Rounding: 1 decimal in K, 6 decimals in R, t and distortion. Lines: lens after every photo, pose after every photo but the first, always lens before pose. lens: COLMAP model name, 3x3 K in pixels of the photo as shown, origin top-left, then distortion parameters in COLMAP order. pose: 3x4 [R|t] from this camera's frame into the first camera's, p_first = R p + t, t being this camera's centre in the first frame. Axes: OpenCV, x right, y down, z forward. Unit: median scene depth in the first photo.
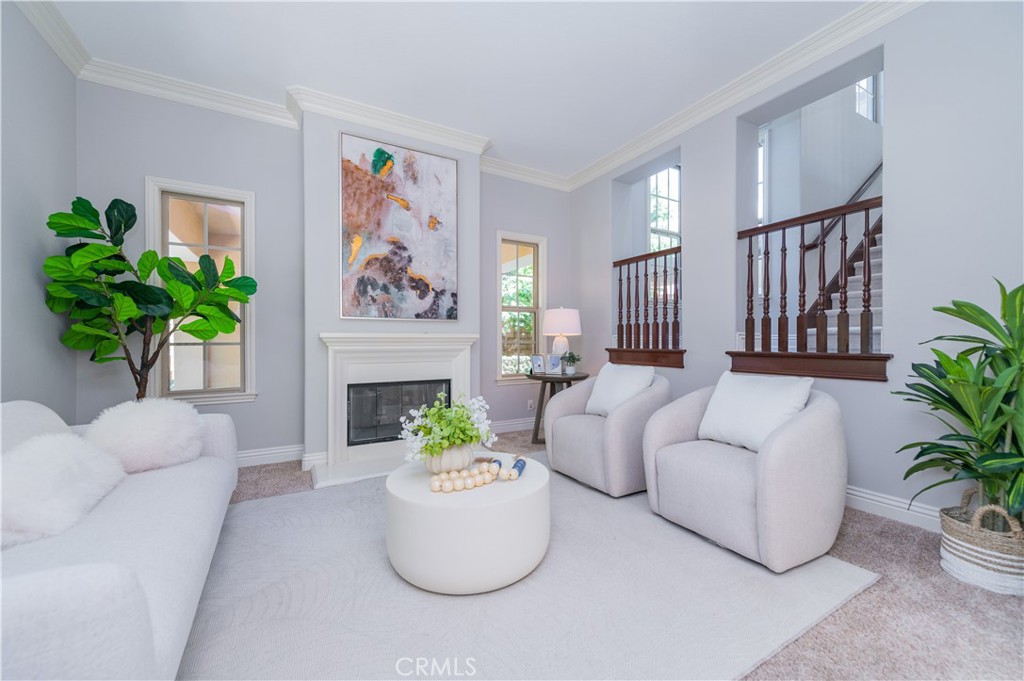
lens RADIAL K [[403.8, 0, 516.6], [0, 403.8, 342.7], [0, 0, 1]] dist [0.015097, -0.003664]
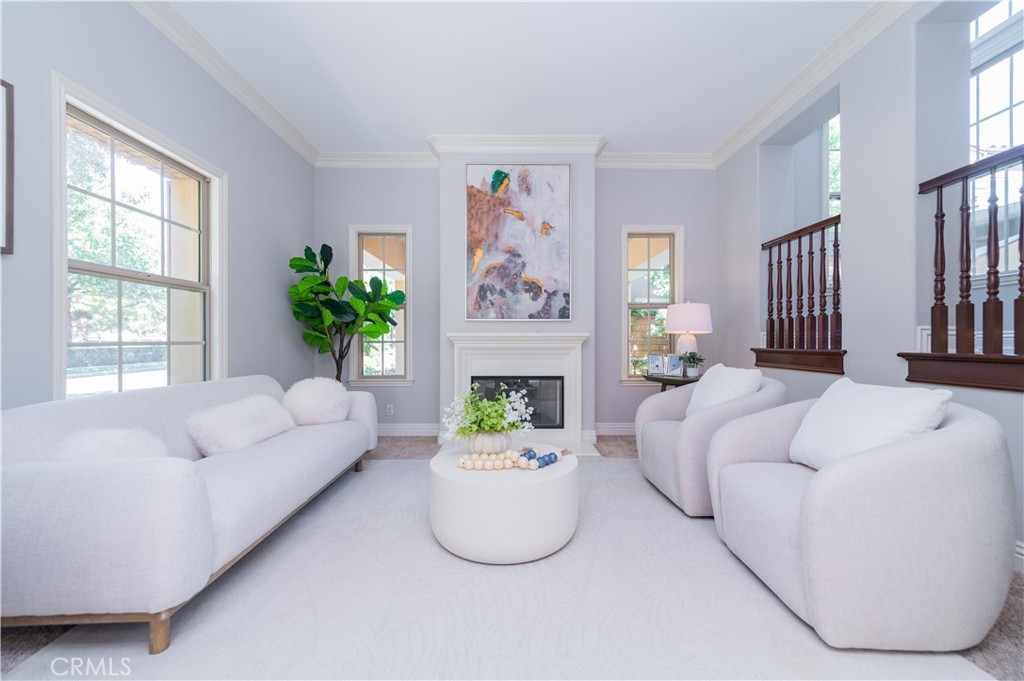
lens RADIAL K [[403.8, 0, 505.5], [0, 403.8, 341.3], [0, 0, 1]] dist [0.015097, -0.003664]
pose [[0.872117, 0.000283, -0.489298, 0.242830], [-0.002695, 0.999987, -0.004225, 0.005462], [0.489291, 0.005004, 0.872106, 0.025808]]
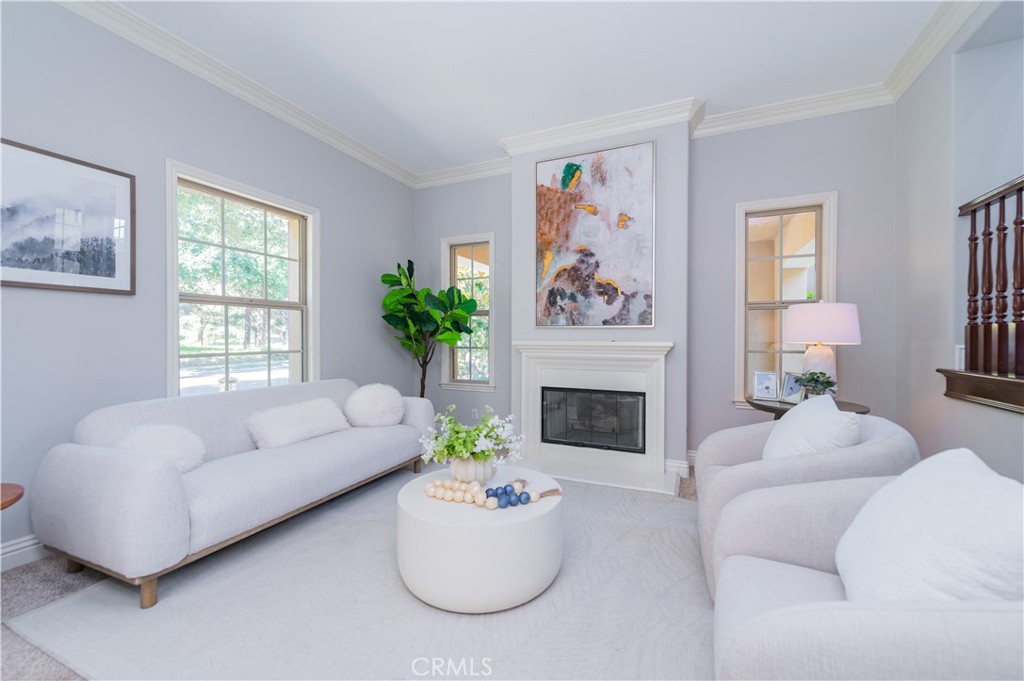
lens RADIAL K [[403.8, 0, 499.8], [0, 403.8, 340.3], [0, 0, 1]] dist [0.015097, -0.003664]
pose [[0.587320, 0.008495, -0.809311, 0.413383], [-0.007624, 0.999959, 0.004963, -0.029554], [0.809319, 0.003255, 0.587360, 0.255946]]
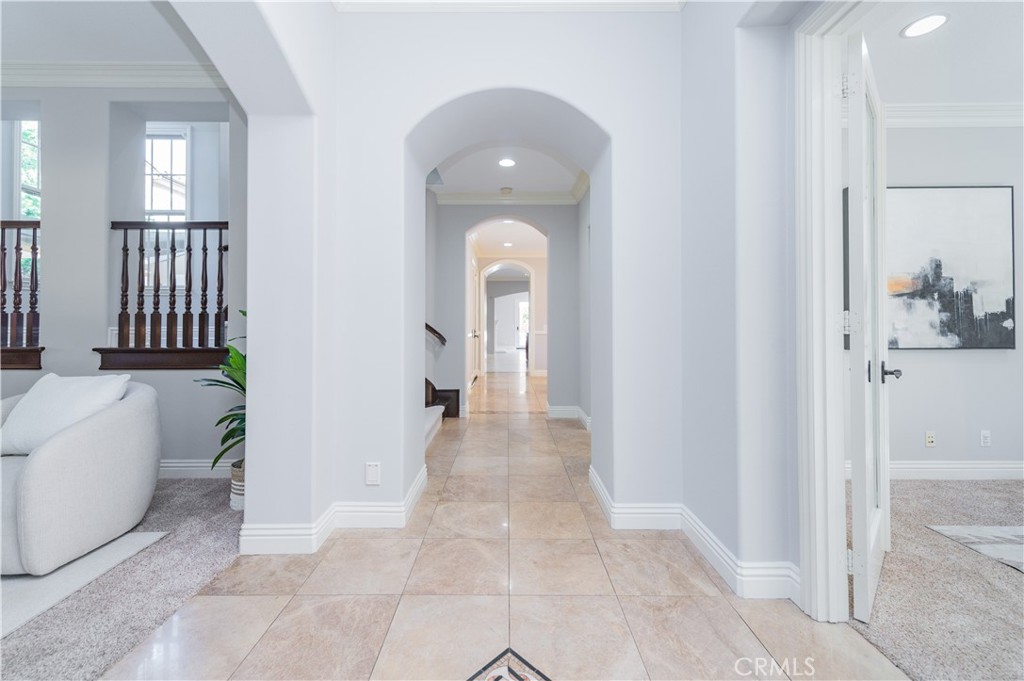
lens RADIAL K [[403.8, 0, 499.5], [0, 403.8, 326.0], [0, 0, 1]] dist [0.015097, -0.003664]
pose [[0.498249, 0.018833, 0.866829, 0.161353], [0.002034, 0.999736, -0.022890, -0.004949], [-0.867031, 0.013168, 0.498079, -0.230726]]
